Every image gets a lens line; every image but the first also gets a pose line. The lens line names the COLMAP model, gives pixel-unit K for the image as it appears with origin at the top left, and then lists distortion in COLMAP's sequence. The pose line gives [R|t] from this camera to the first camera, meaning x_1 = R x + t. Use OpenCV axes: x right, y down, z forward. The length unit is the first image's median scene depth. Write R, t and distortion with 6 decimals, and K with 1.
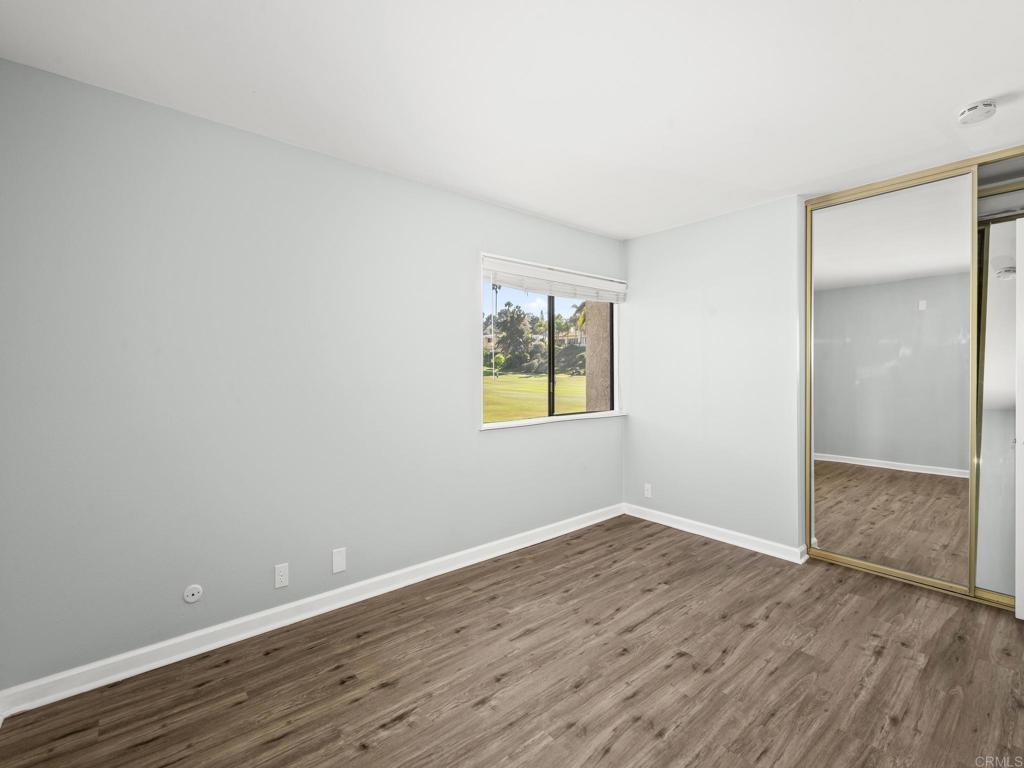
lens RADIAL K [[466.0, 0, 519.8], [0, 466.0, 379.5], [0, 0, 1]] dist [0.003539, -0.000541]
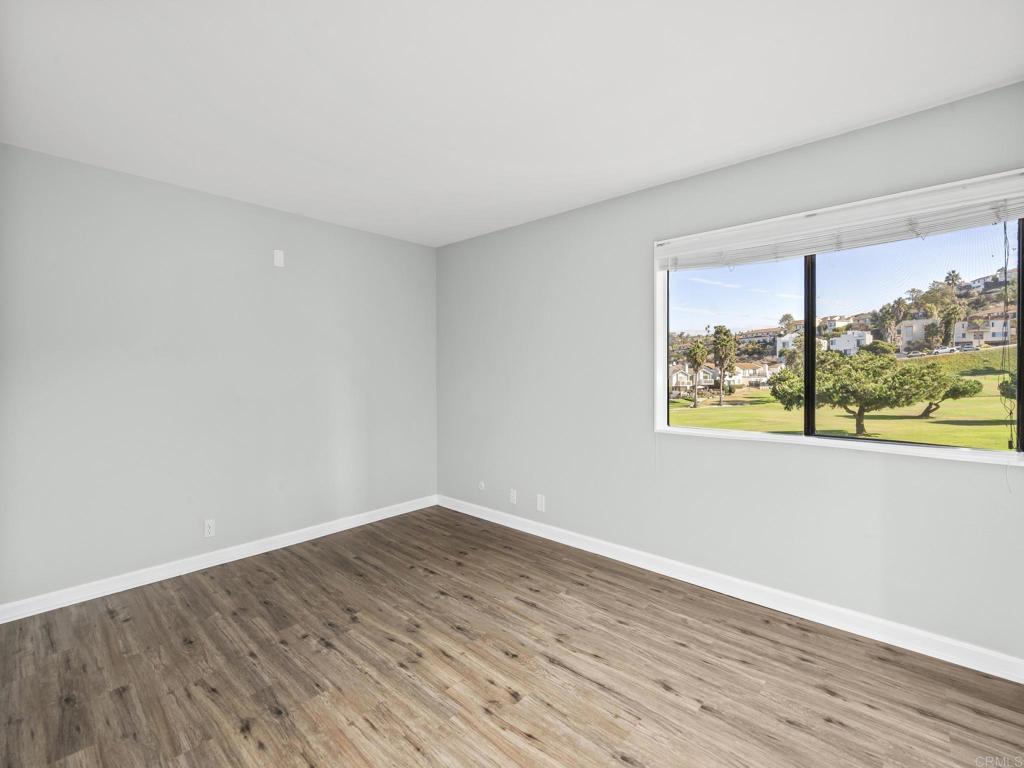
lens RADIAL K [[466.0, 0, 515.4], [0, 466.0, 383.7], [0, 0, 1]] dist [0.003539, -0.000541]
pose [[0.113195, 0.028593, -0.993161, 1.055979], [-0.008376, 0.999578, 0.027823, -0.023295], [0.993538, 0.005170, 0.113386, 0.783480]]
